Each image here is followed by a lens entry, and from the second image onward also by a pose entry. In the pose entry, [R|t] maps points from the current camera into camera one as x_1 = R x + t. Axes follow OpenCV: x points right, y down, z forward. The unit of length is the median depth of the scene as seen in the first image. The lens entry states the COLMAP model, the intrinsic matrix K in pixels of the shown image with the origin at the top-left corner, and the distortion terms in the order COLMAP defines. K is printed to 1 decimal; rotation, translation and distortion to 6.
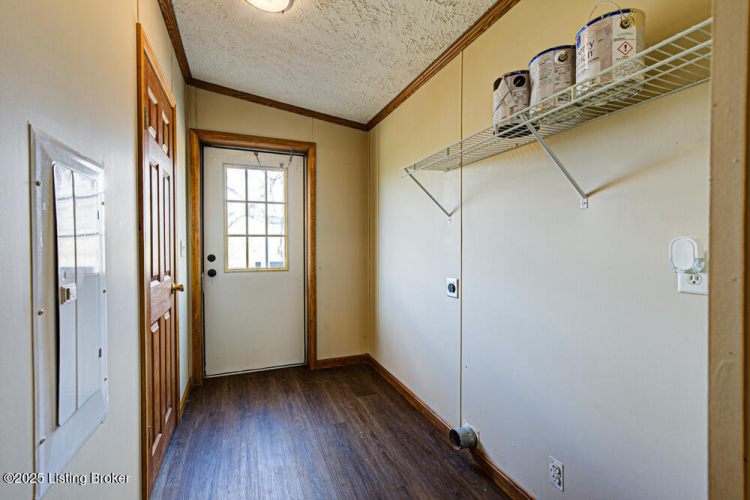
lens RADIAL K [[332.0, 0, 373.4], [0, 332.0, 250.3], [0, 0, 1]] dist [0.001716, 0.001216]
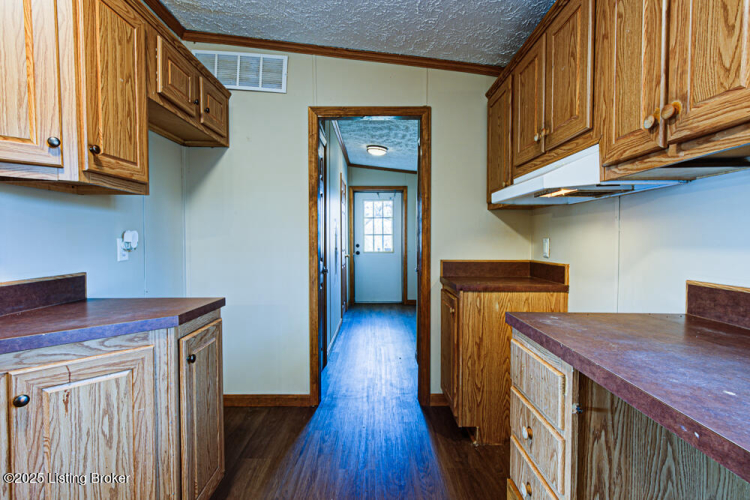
lens RADIAL K [[360.0, 0, 372.8], [0, 360.0, 249.2], [0, 0, 1]] dist [0.005385, 0.001220]
pose [[0.929447, 0.008856, -0.368849, 0.406513], [-0.005226, 0.999928, 0.010841, 0.019317], [0.368919, -0.008148, 0.929426, -0.993871]]
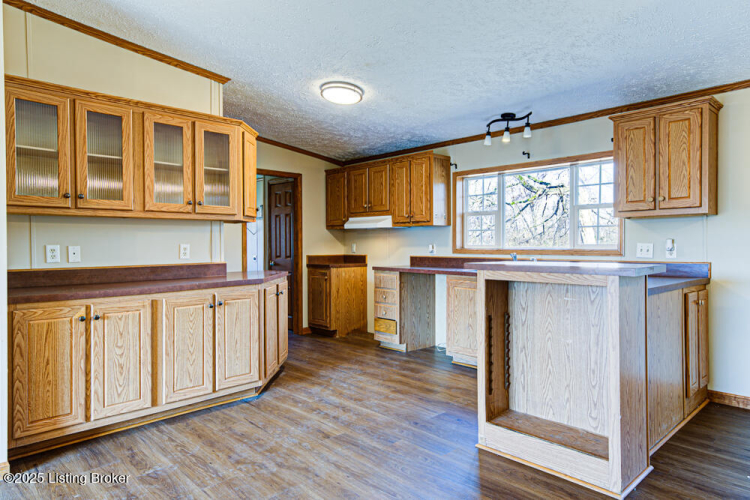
lens RADIAL K [[471.0, 0, 372.8], [0, 471.0, 249.9], [0, 0, 1]] dist [0.027102, 0.000890]
pose [[0.926856, -0.007662, 0.375340, -1.306547], [0.010050, 0.999940, -0.004404, 0.074811], [-0.375284, 0.007854, 0.926877, -4.028419]]
